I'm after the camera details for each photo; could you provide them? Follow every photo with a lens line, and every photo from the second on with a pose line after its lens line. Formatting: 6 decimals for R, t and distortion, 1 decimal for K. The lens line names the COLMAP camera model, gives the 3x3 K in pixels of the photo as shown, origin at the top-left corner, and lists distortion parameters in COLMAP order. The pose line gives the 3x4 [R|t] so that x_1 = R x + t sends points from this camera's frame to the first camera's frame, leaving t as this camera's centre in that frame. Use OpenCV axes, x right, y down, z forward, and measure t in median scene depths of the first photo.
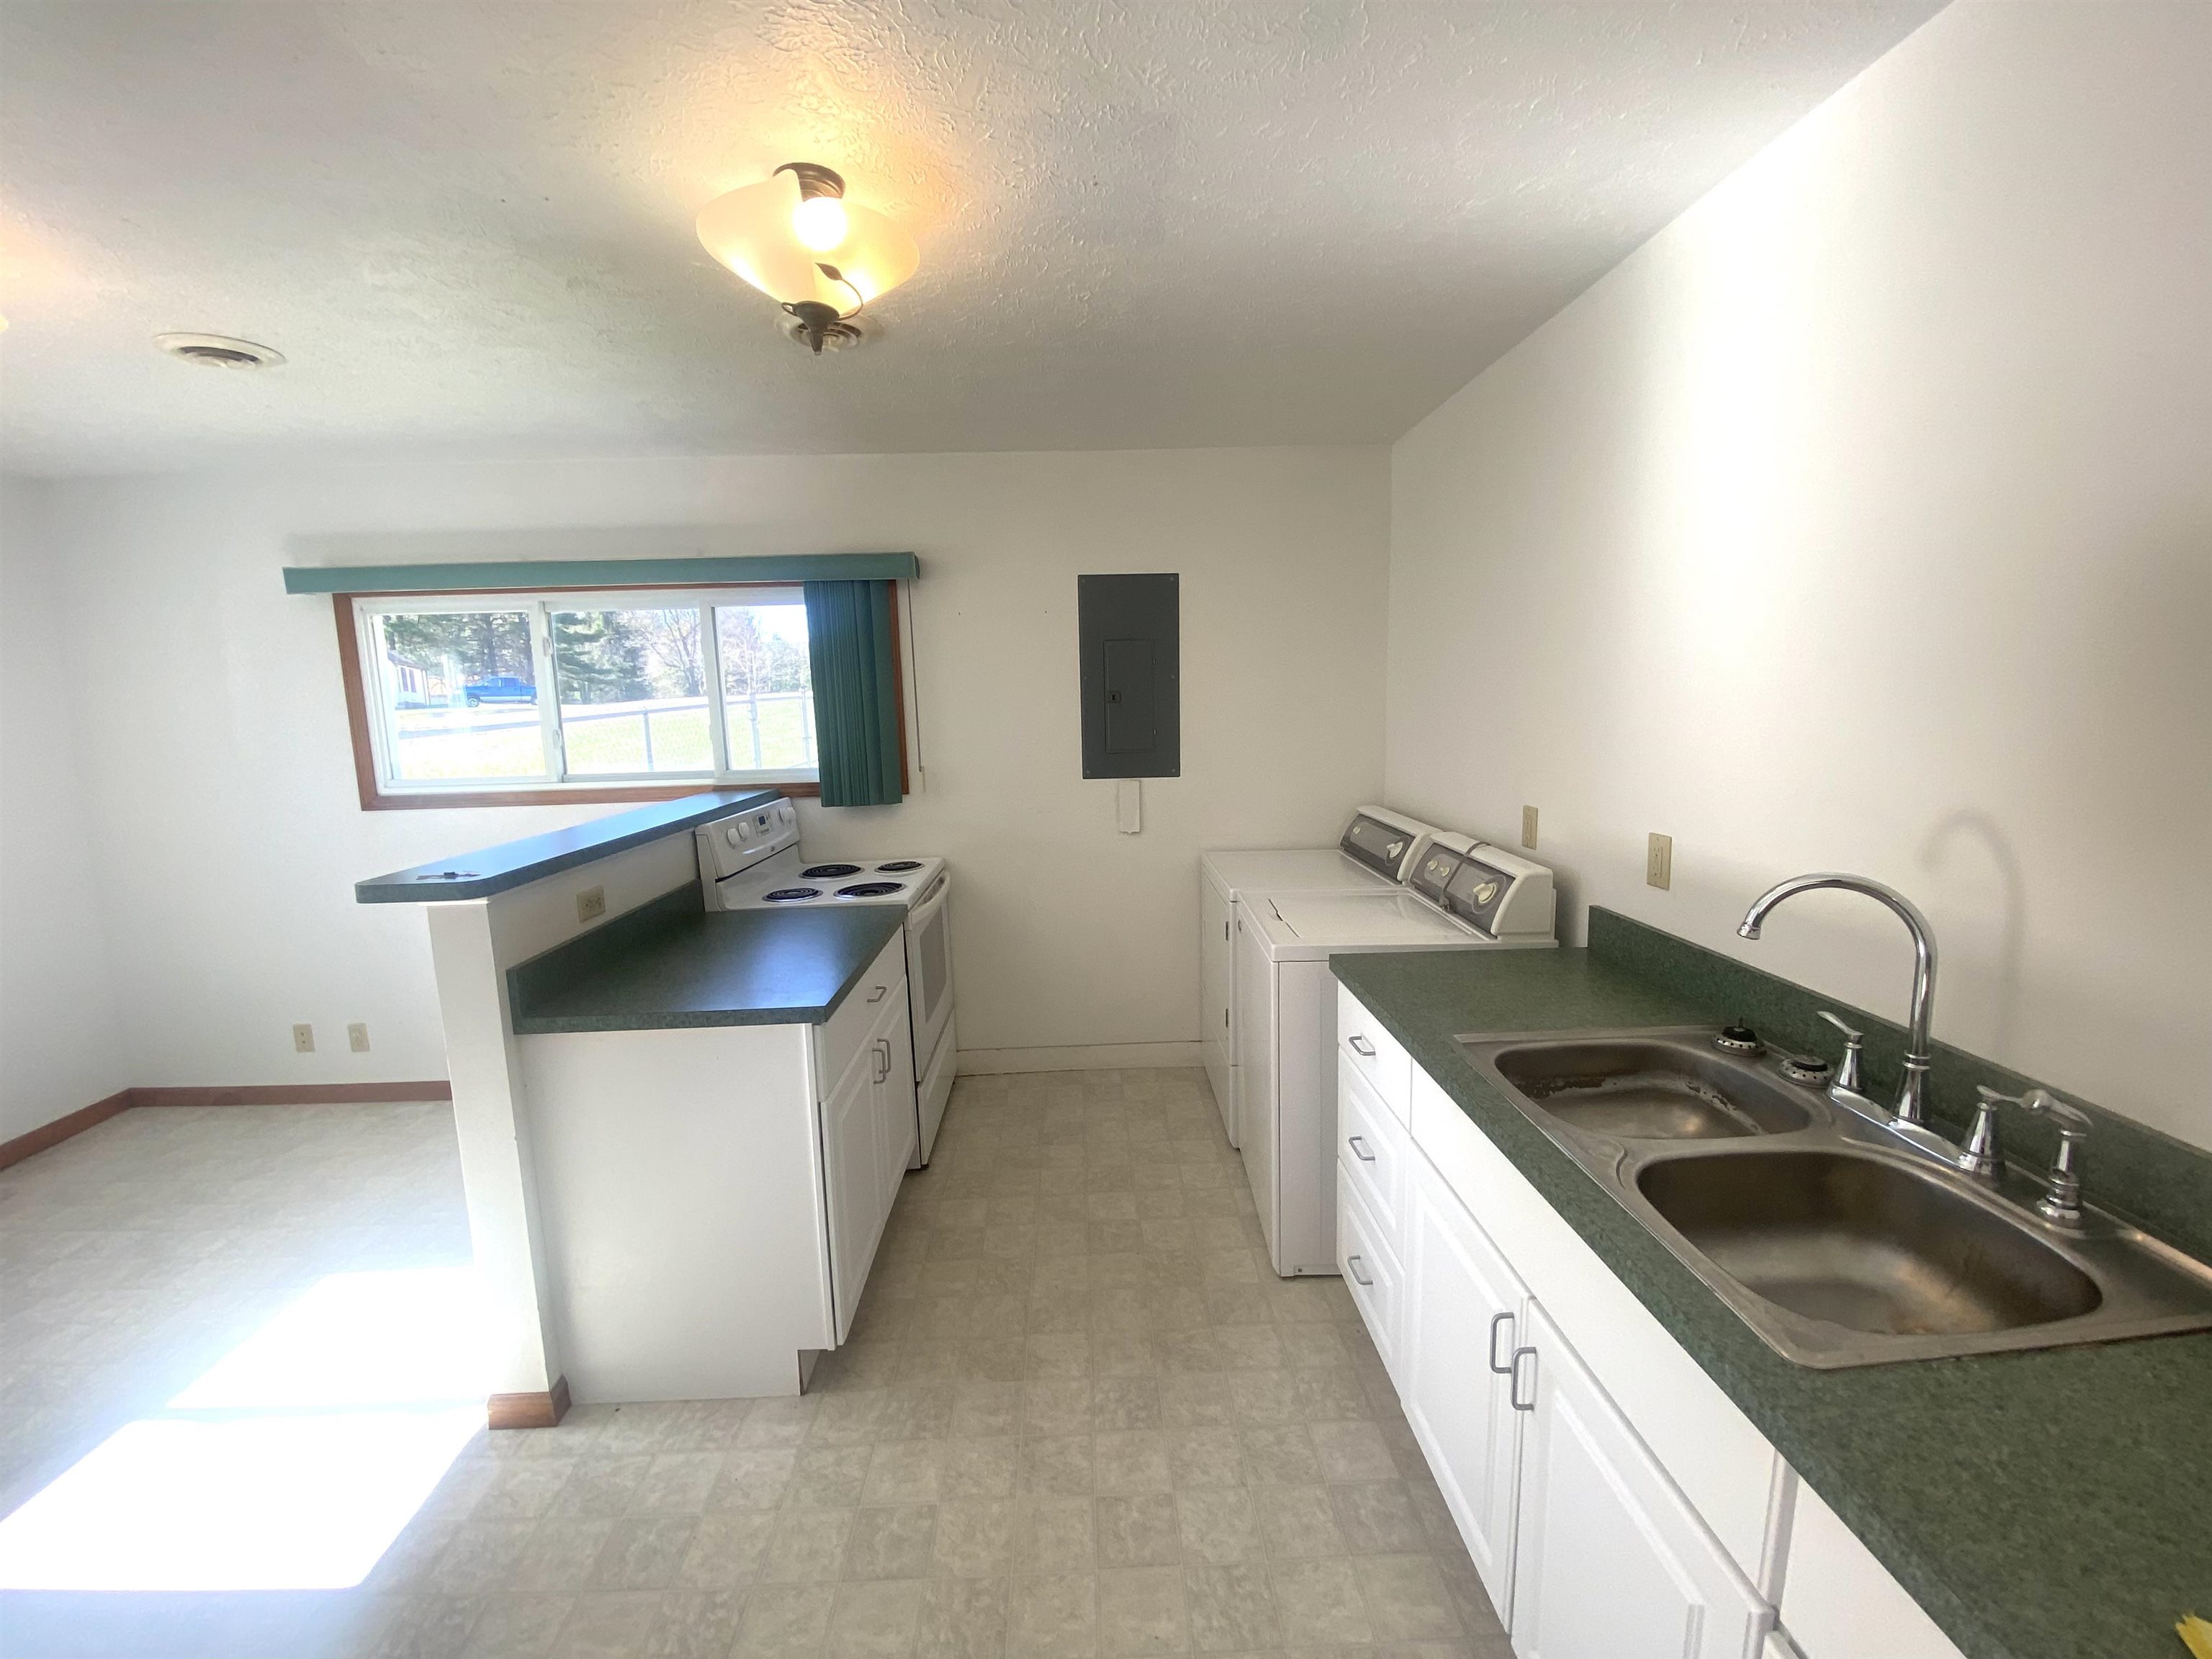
lens RADIAL K [[868.3, 0, 1106.0], [0, 868.3, 829.5], [0, 0, 1]] dist [0.000503, -0.021592]
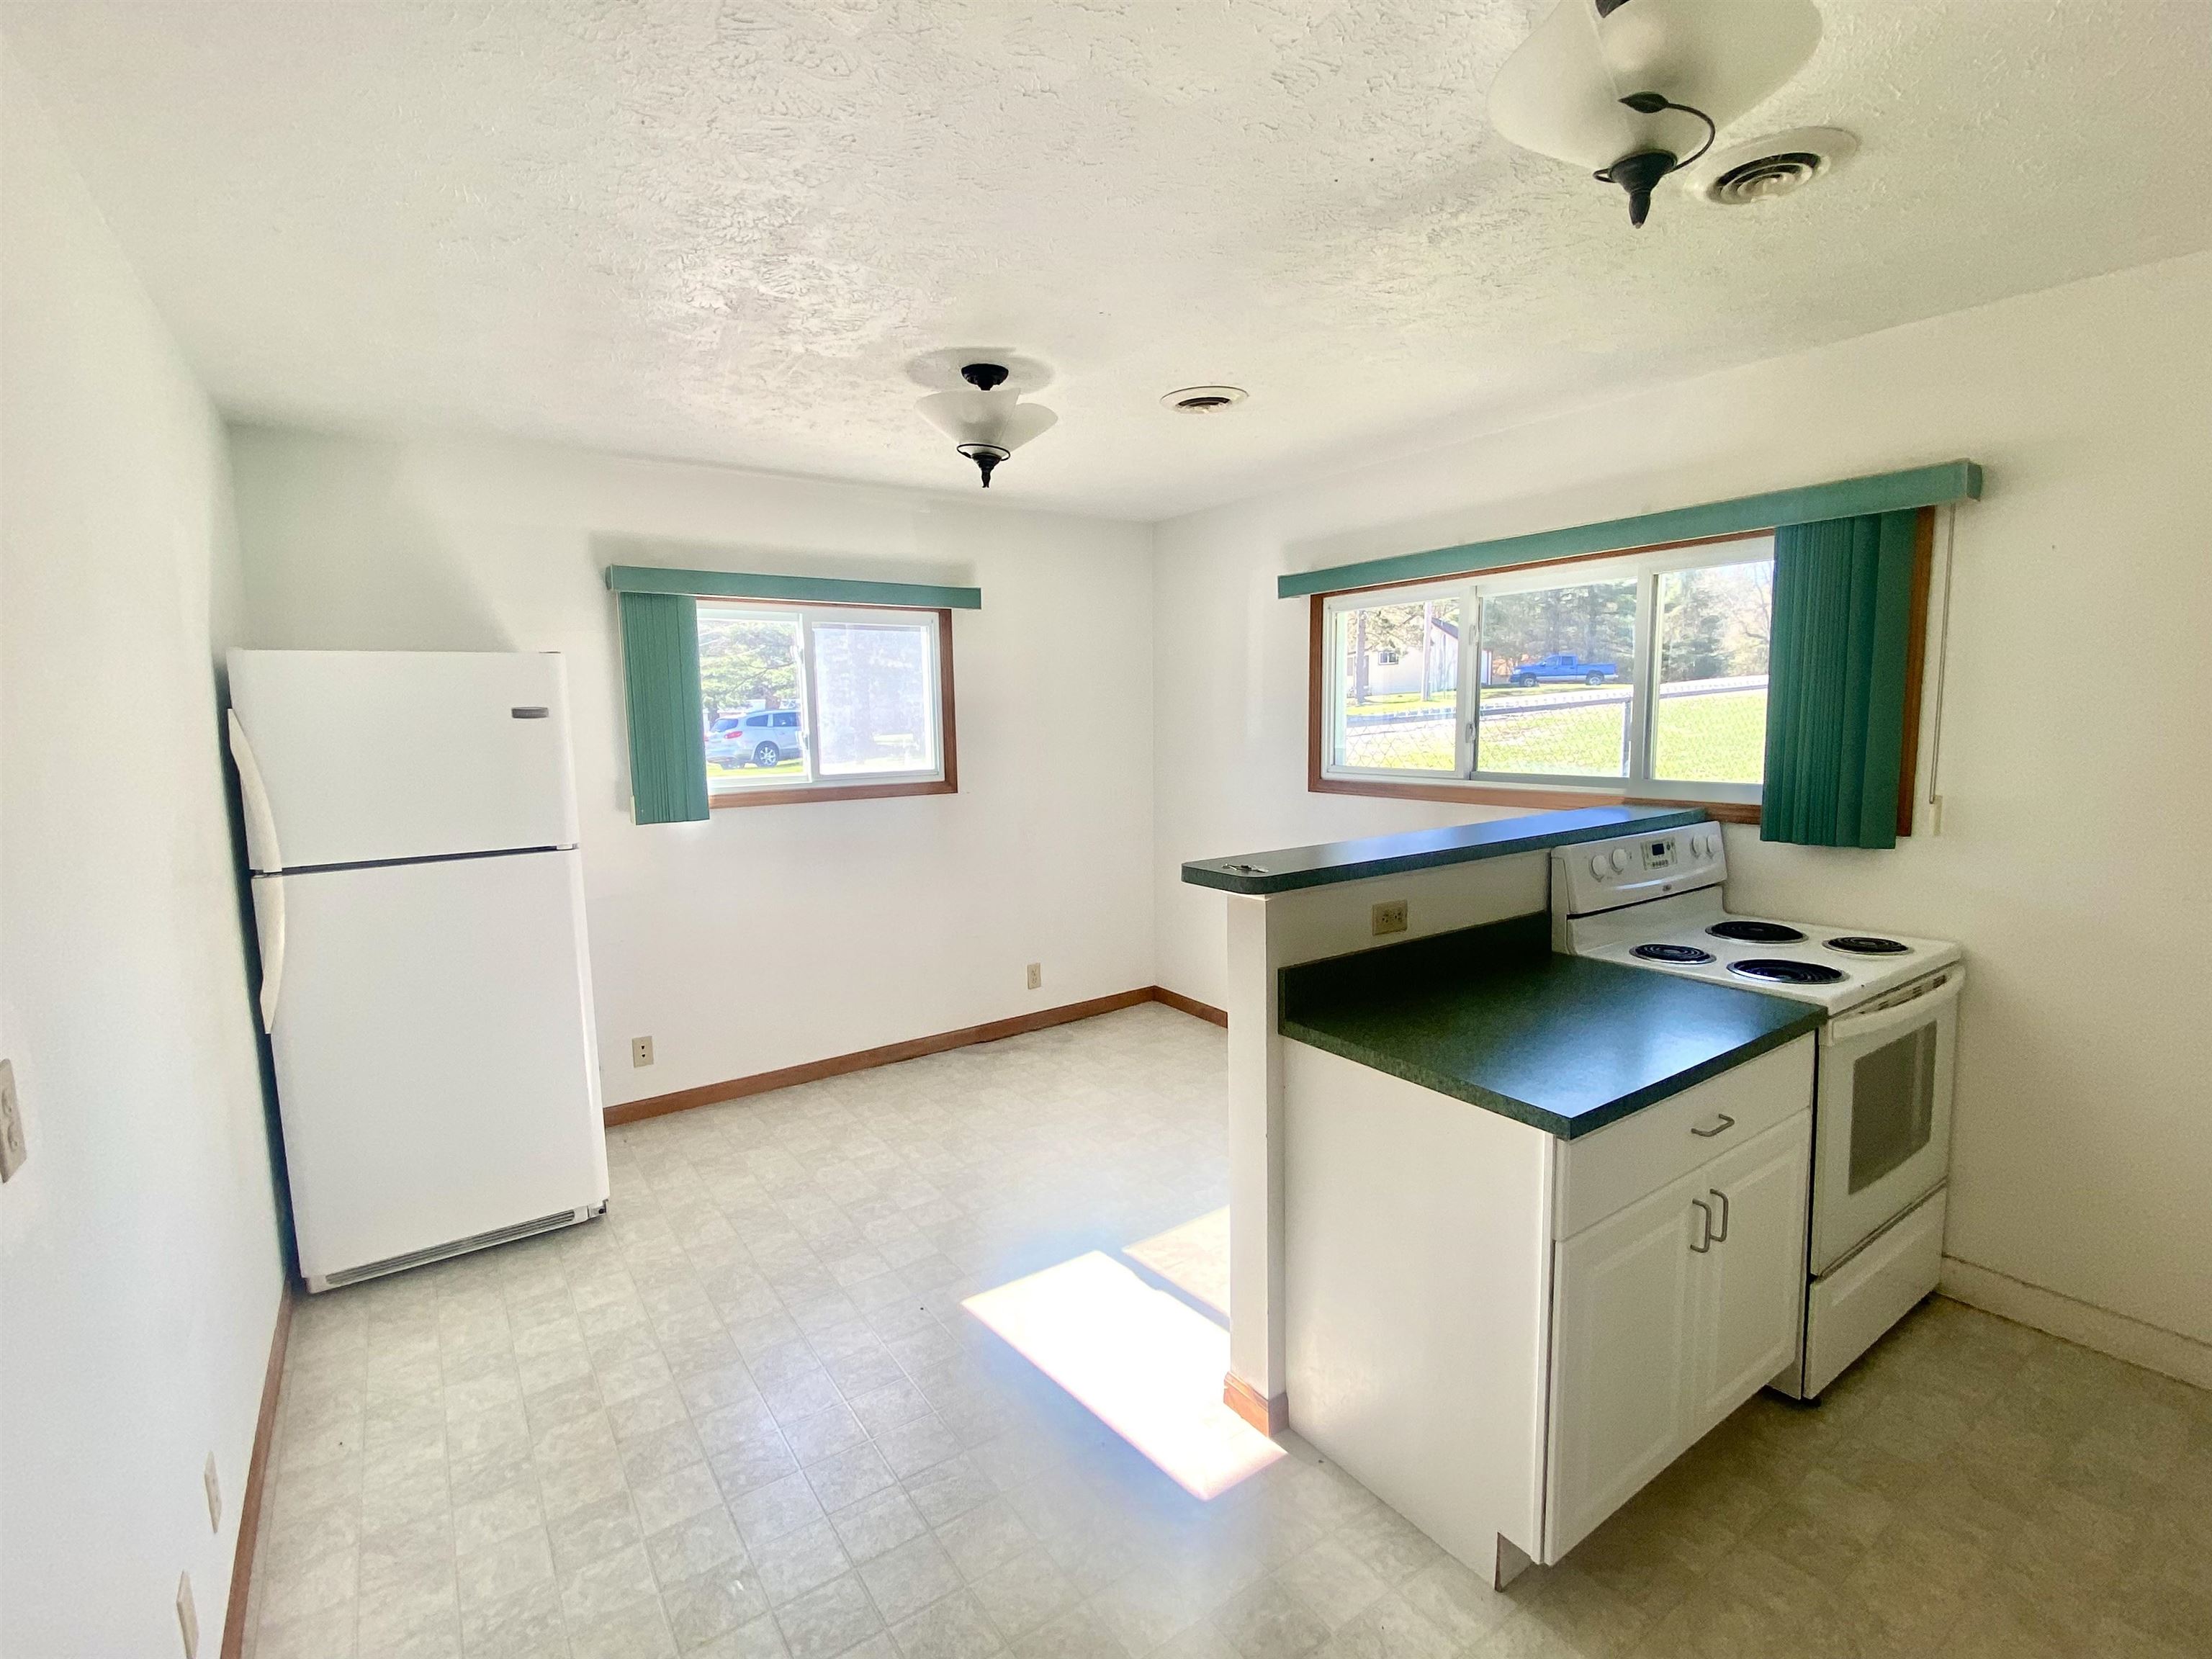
lens RADIAL K [[995.9, 0, 1102.1], [0, 995.9, 817.9], [0, 0, 1]] dist [0.011535, -0.027090]
pose [[0.517146, 0.105045, -0.849426, 0.095696], [-0.112962, 0.992135, 0.053919, -0.029480], [0.848410, 0.068069, 0.524945, 0.115516]]
